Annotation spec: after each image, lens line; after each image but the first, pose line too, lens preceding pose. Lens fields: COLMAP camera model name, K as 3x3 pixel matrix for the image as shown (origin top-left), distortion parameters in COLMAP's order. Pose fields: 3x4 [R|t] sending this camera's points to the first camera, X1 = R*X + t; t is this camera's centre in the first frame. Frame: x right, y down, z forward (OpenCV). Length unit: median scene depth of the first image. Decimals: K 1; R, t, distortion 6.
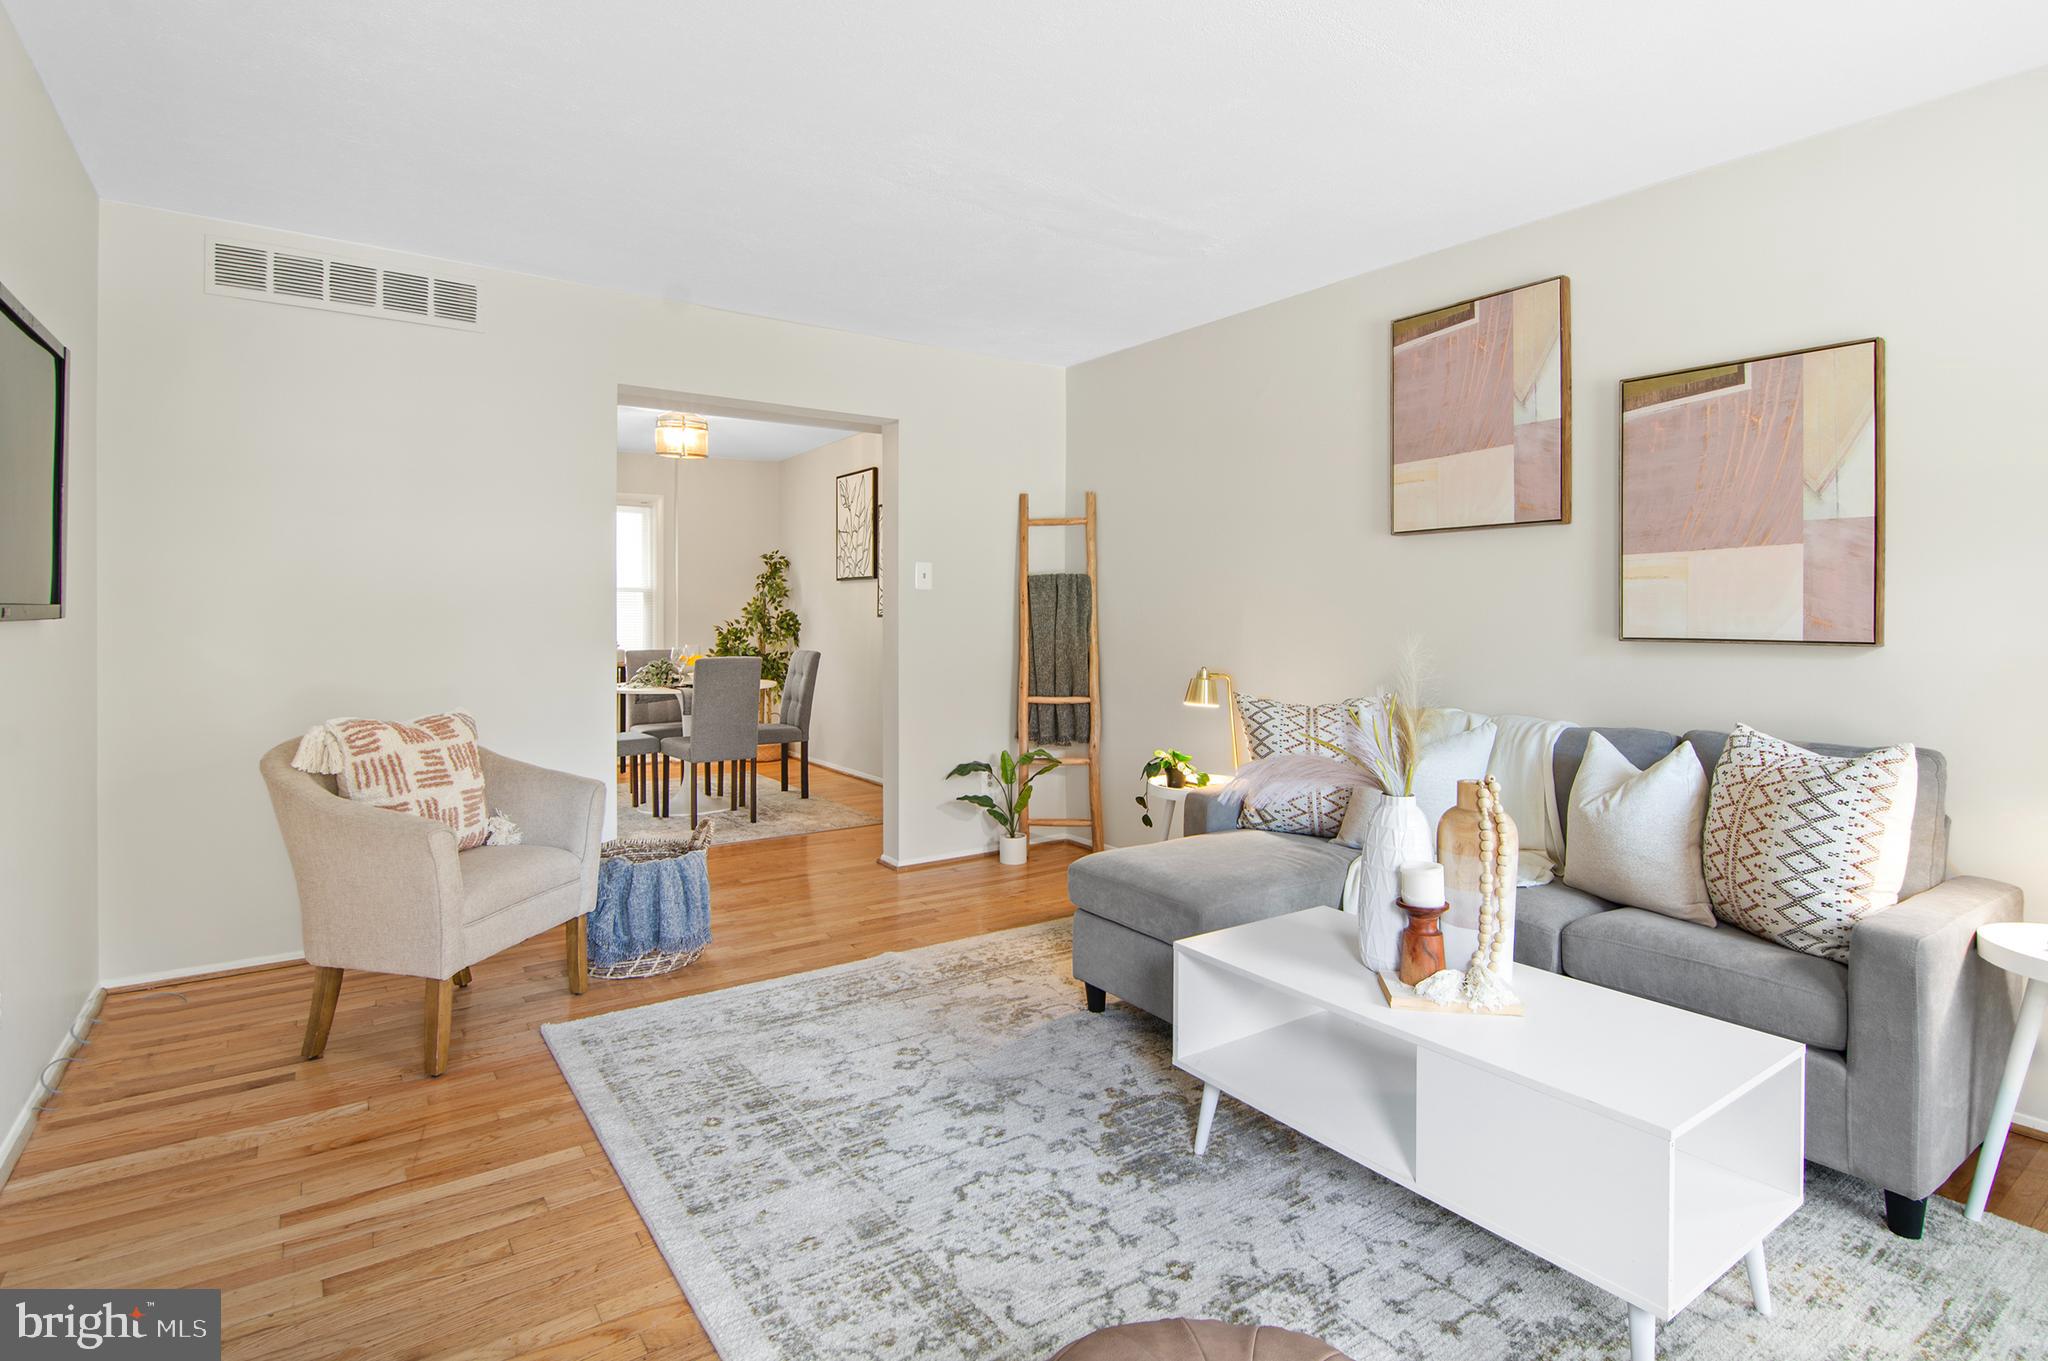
lens RADIAL K [[1018.0, 0, 1033.5], [0, 1018.0, 606.4], [0, 0, 1]] dist [-0.006025, -0.001359]
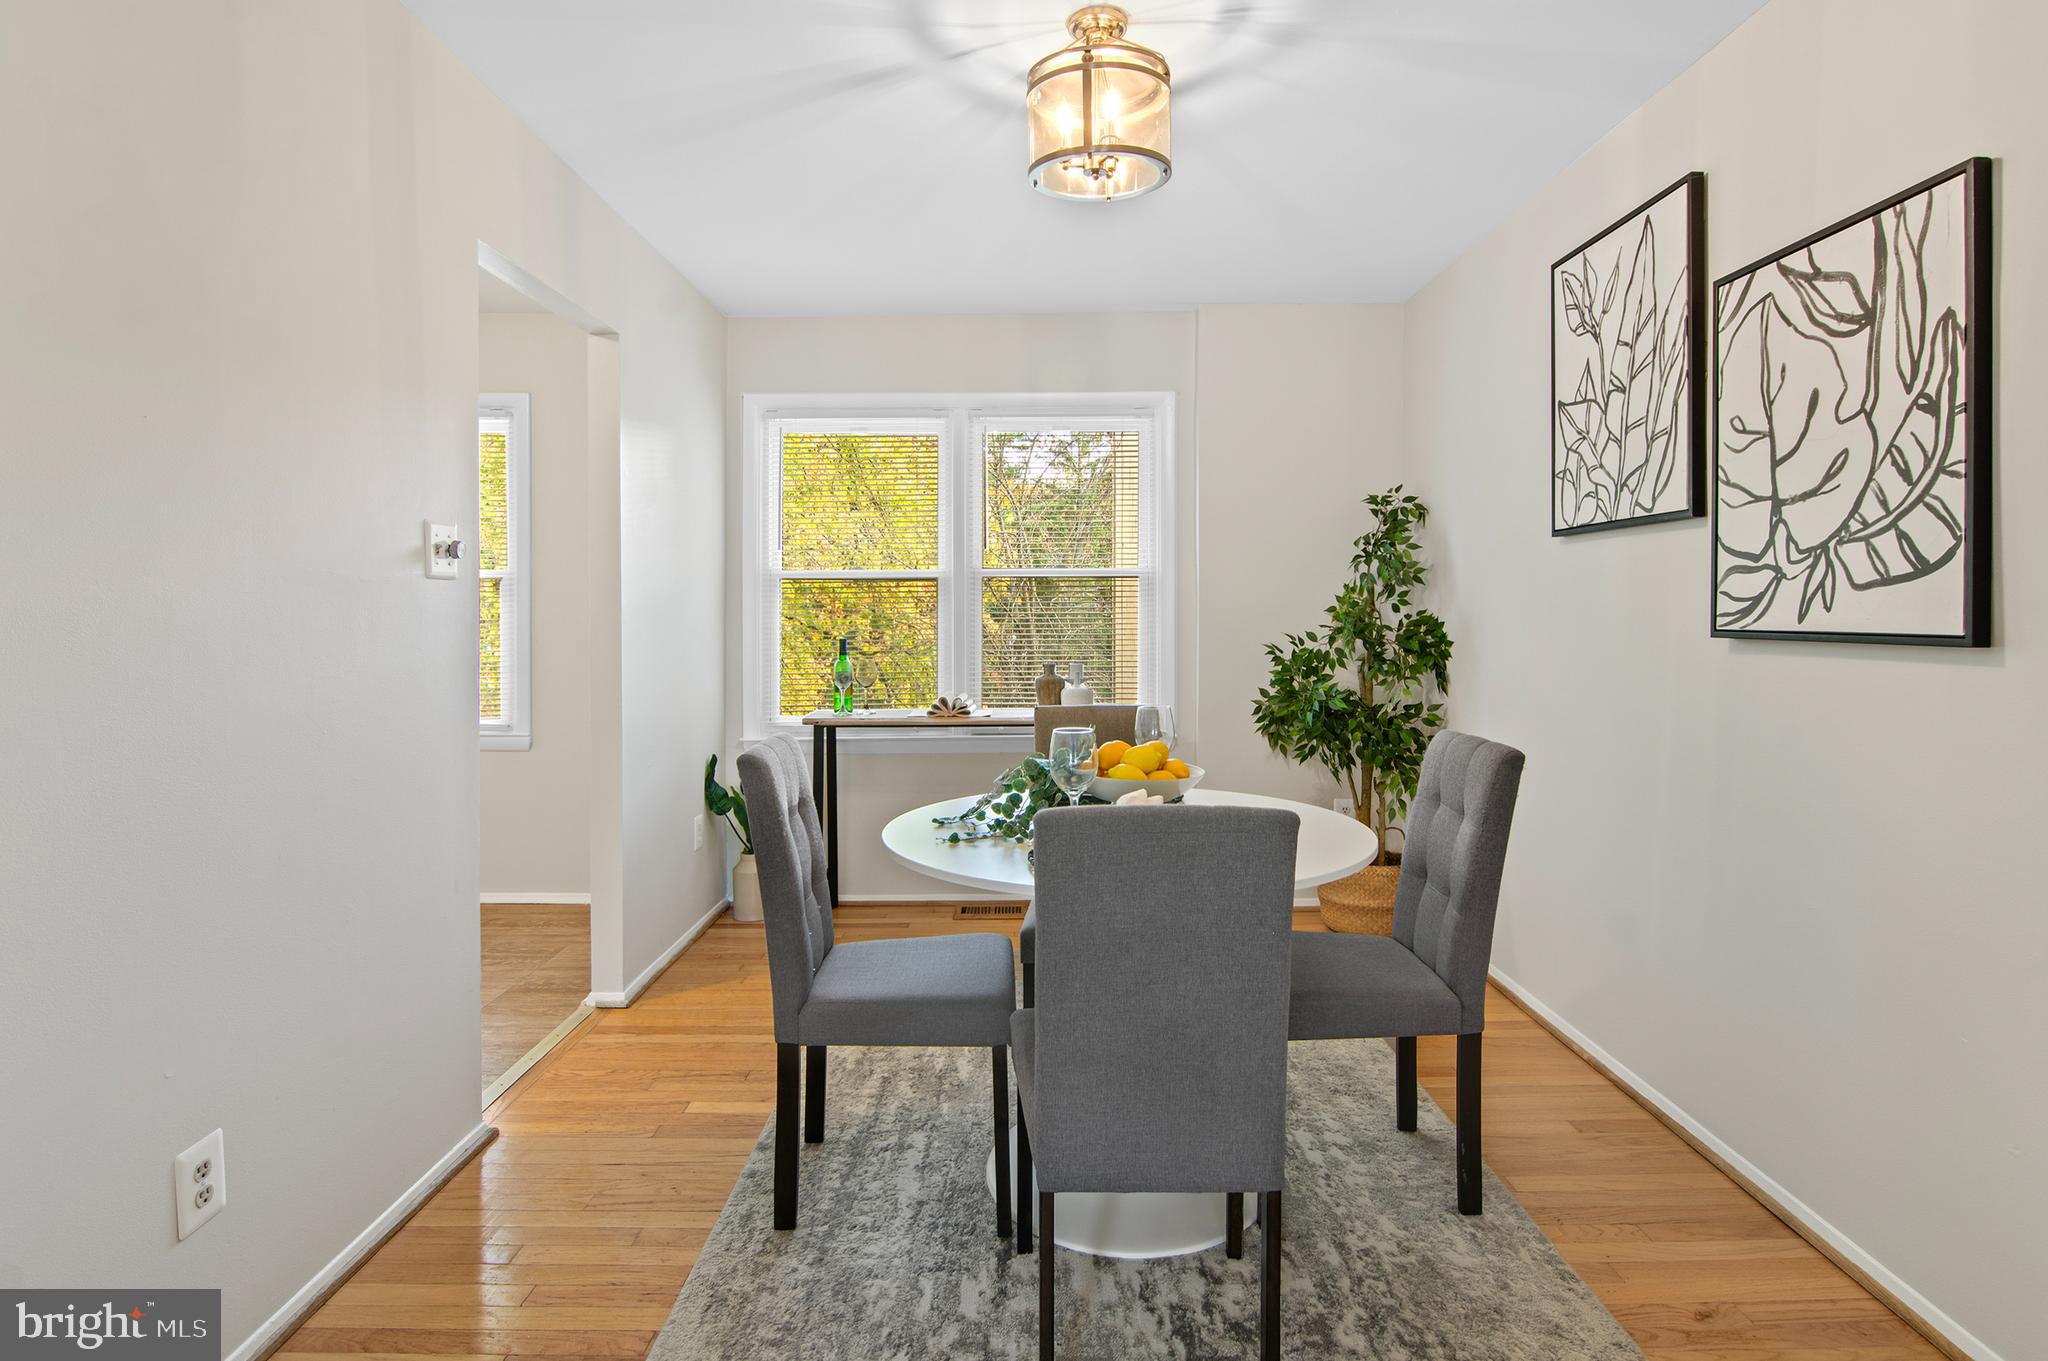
lens RADIAL K [[1018.0, 0, 1033.5], [0, 1018.0, 606.4], [0, 0, 1]] dist [-0.006025, -0.001359]
pose [[0.819645, 0.000001, -0.572872, -0.157267], [0.001700, 0.999996, 0.002434, -0.000414], [0.572870, -0.002969, 0.819641, 0.672450]]
